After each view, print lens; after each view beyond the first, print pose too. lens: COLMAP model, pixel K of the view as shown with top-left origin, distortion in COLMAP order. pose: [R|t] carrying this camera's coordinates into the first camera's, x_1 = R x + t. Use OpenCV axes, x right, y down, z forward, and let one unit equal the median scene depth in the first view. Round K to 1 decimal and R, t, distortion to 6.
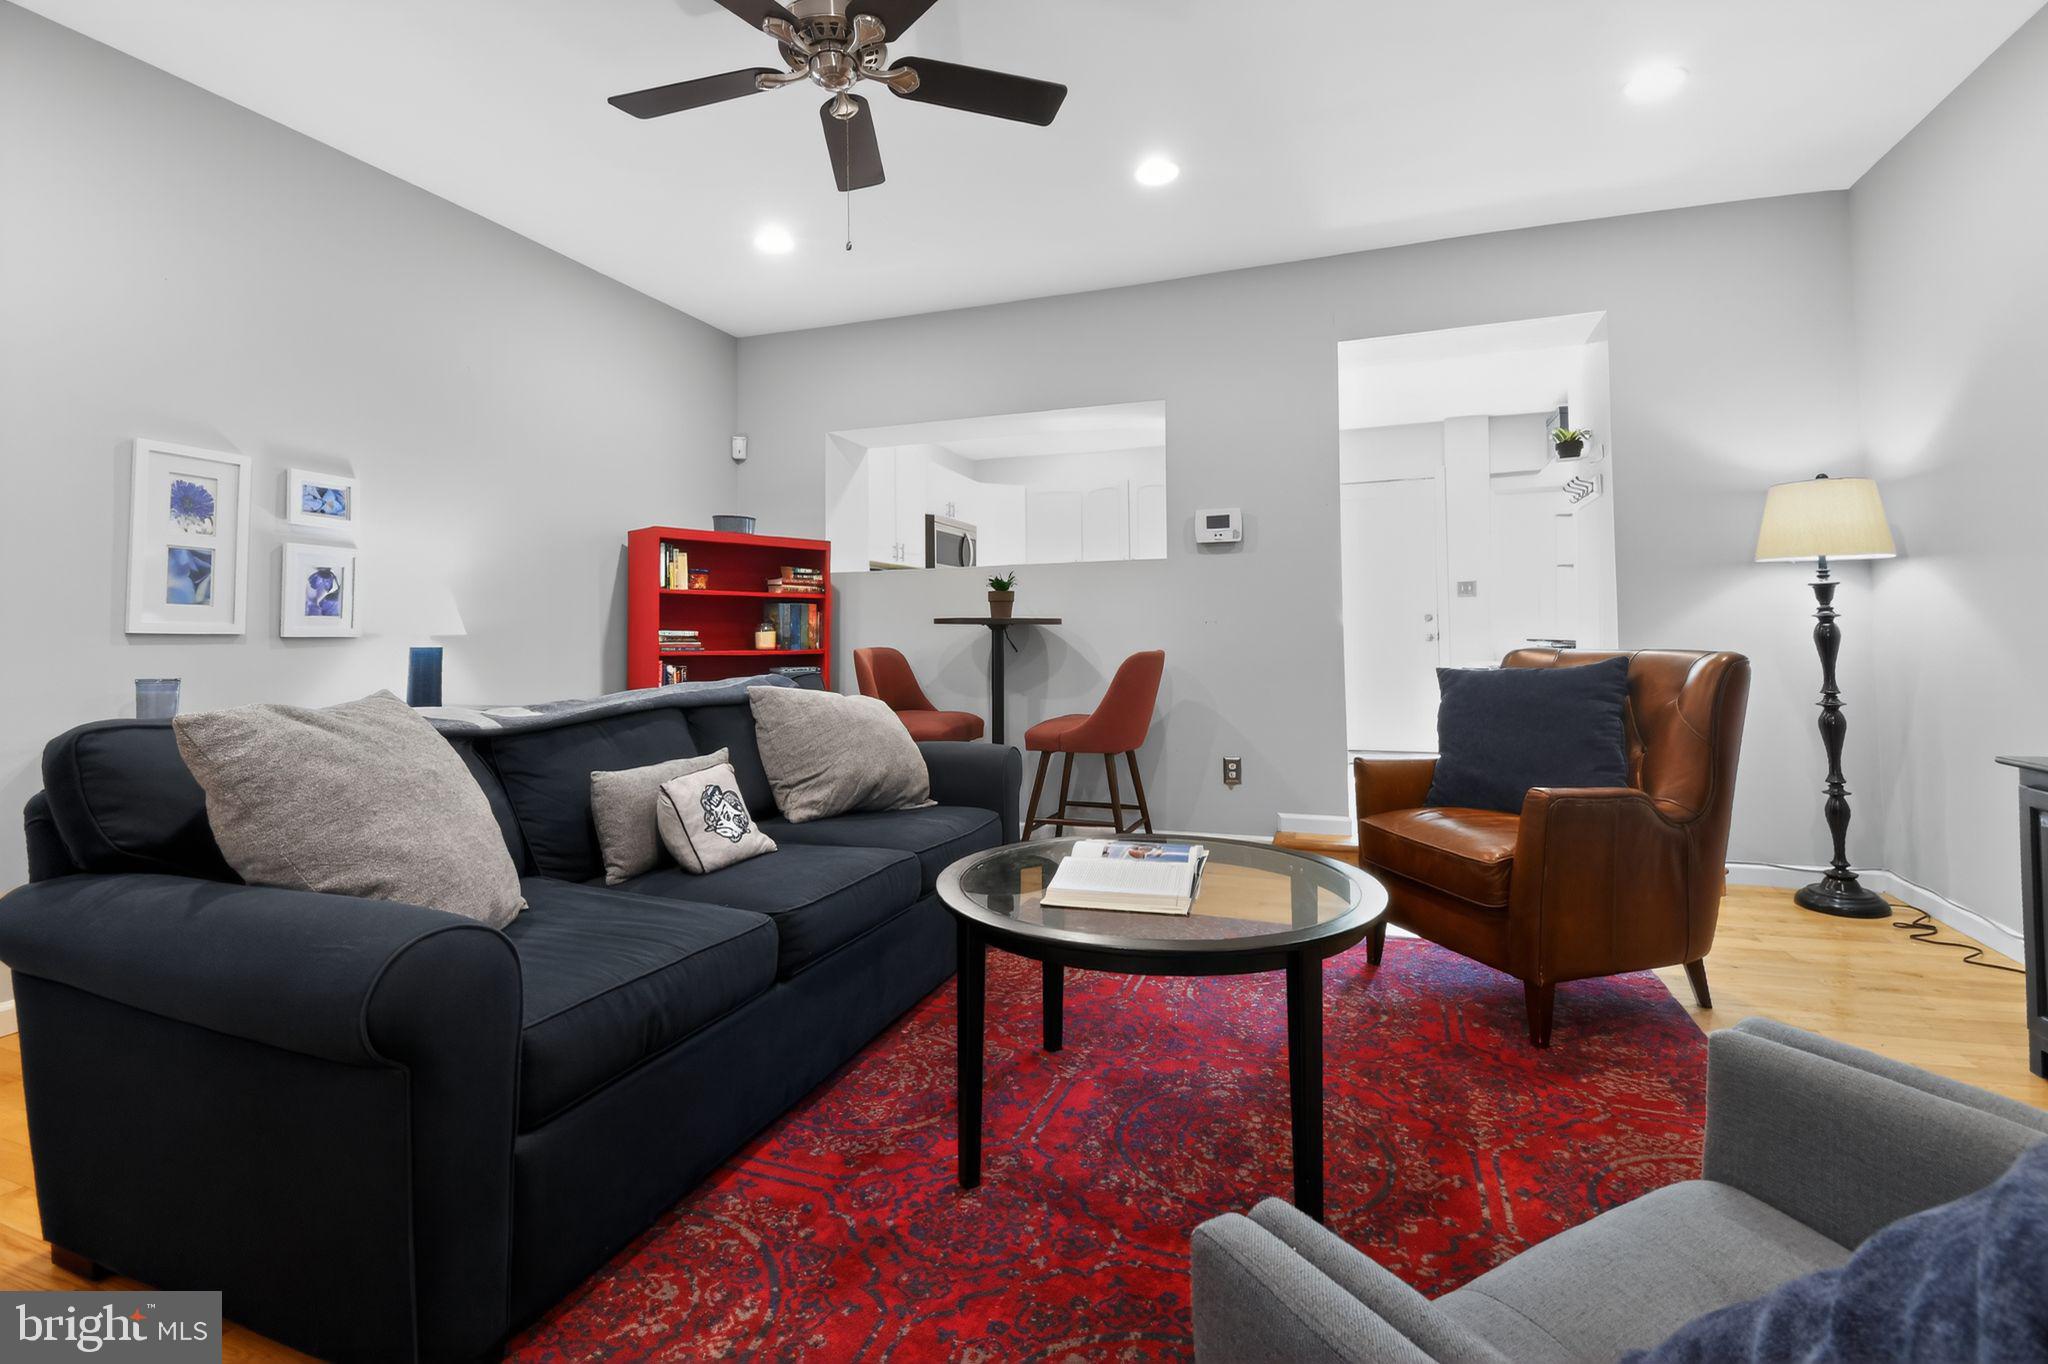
lens RADIAL K [[925.0, 0, 1046.3], [0, 925.0, 663.4], [0, 0, 1]] dist [0.002462, -0.000370]
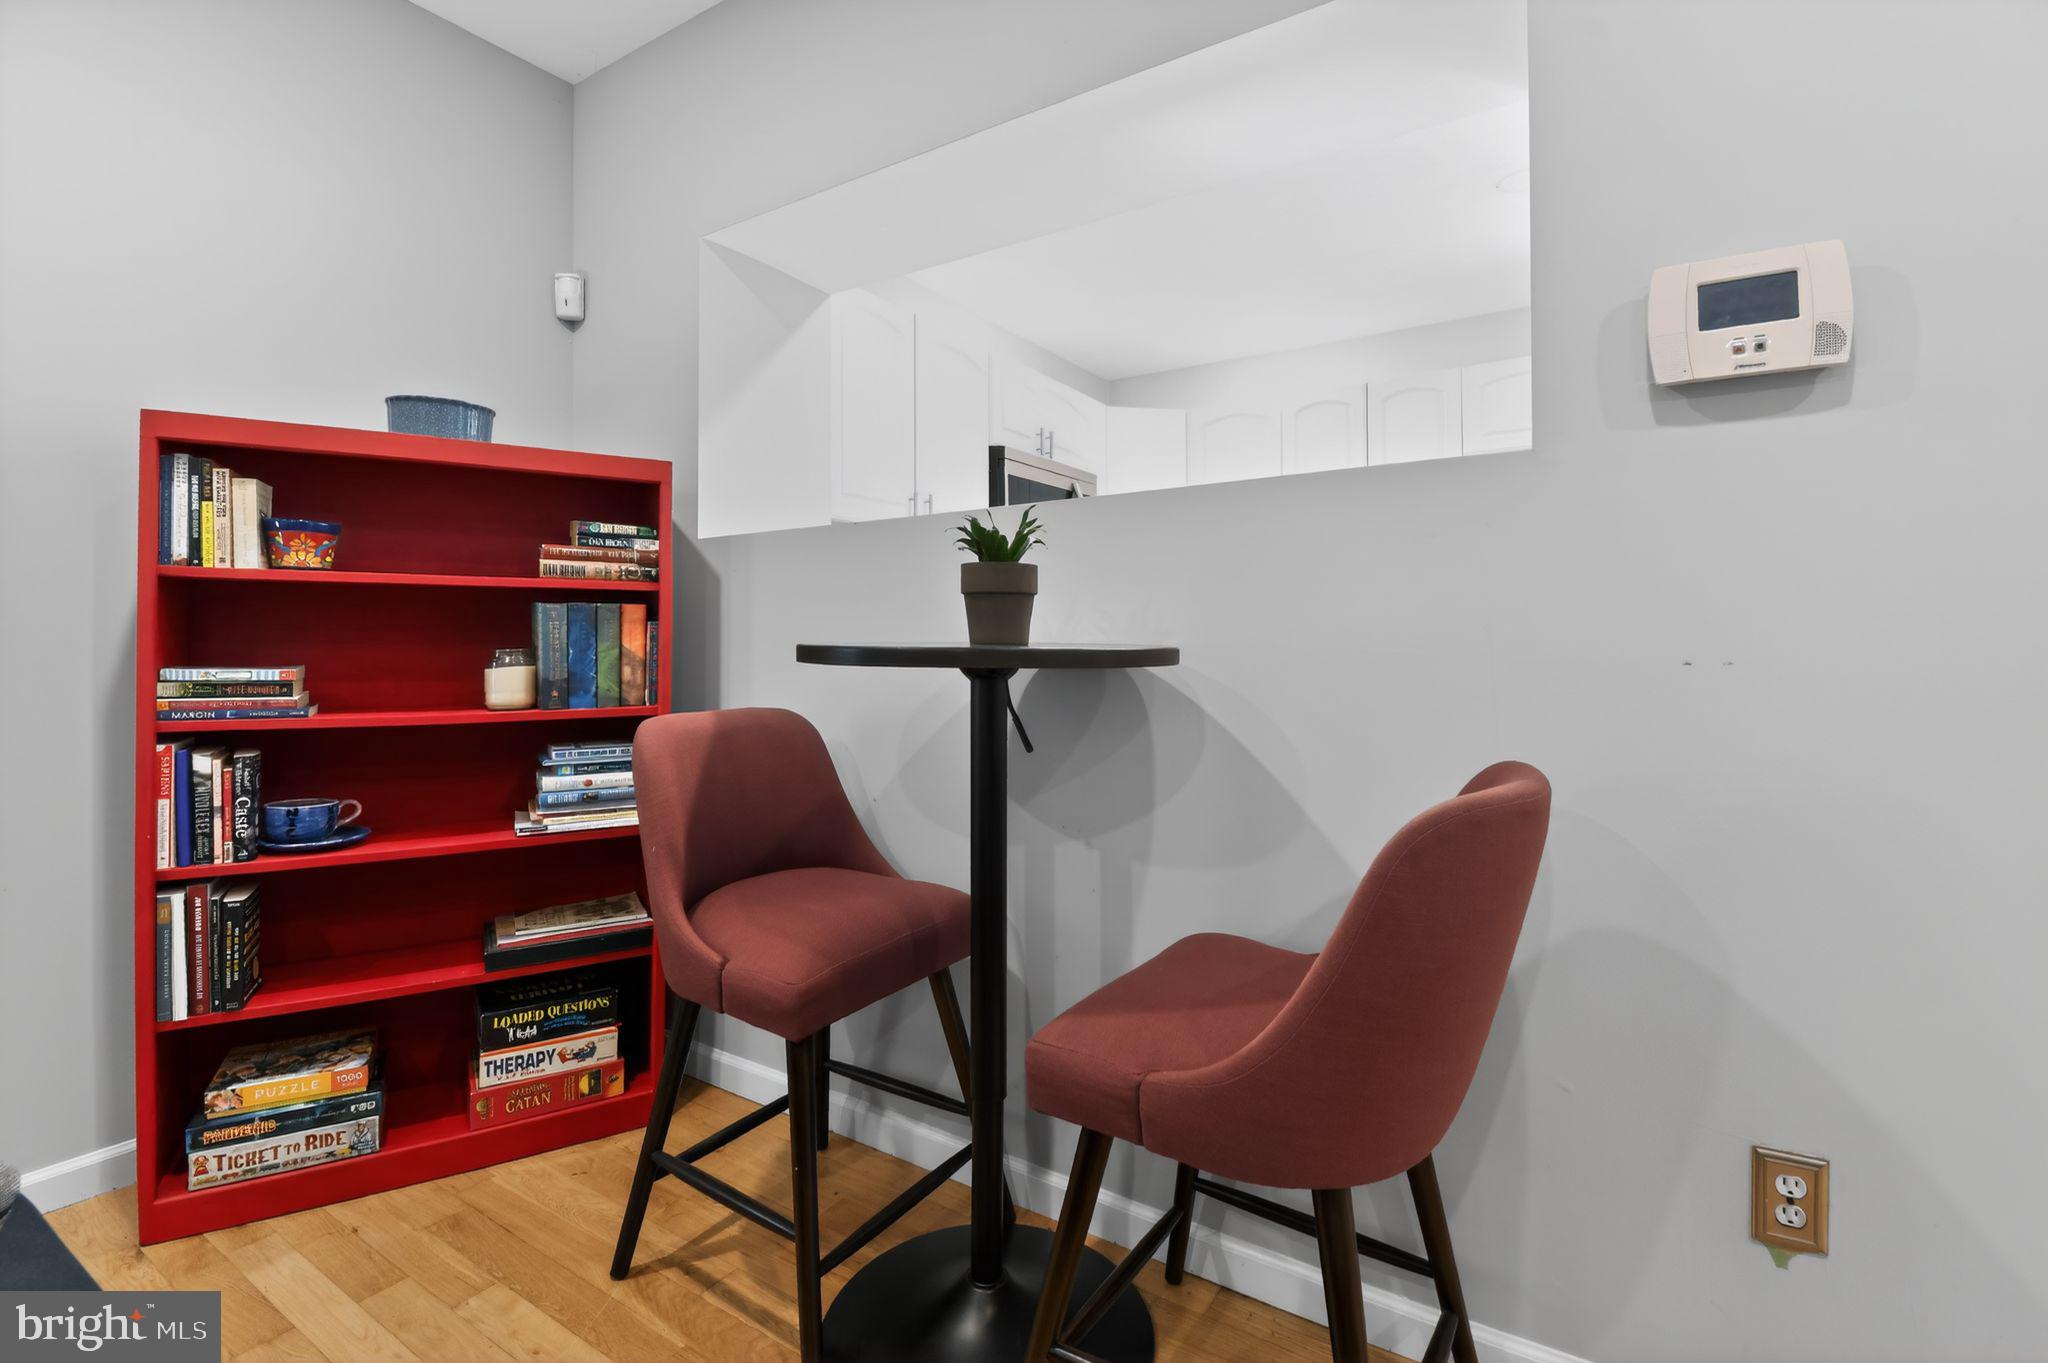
lens RADIAL K [[925.0, 0, 1046.3], [0, 925.0, 662.9], [0, 0, 1]] dist [0.002462, -0.000370]
pose [[0.974977, 0.011517, -0.222009, 0.044271], [-0.012219, 0.999924, -0.001790, -0.041820], [0.221971, 0.004458, 0.975043, 0.680665]]
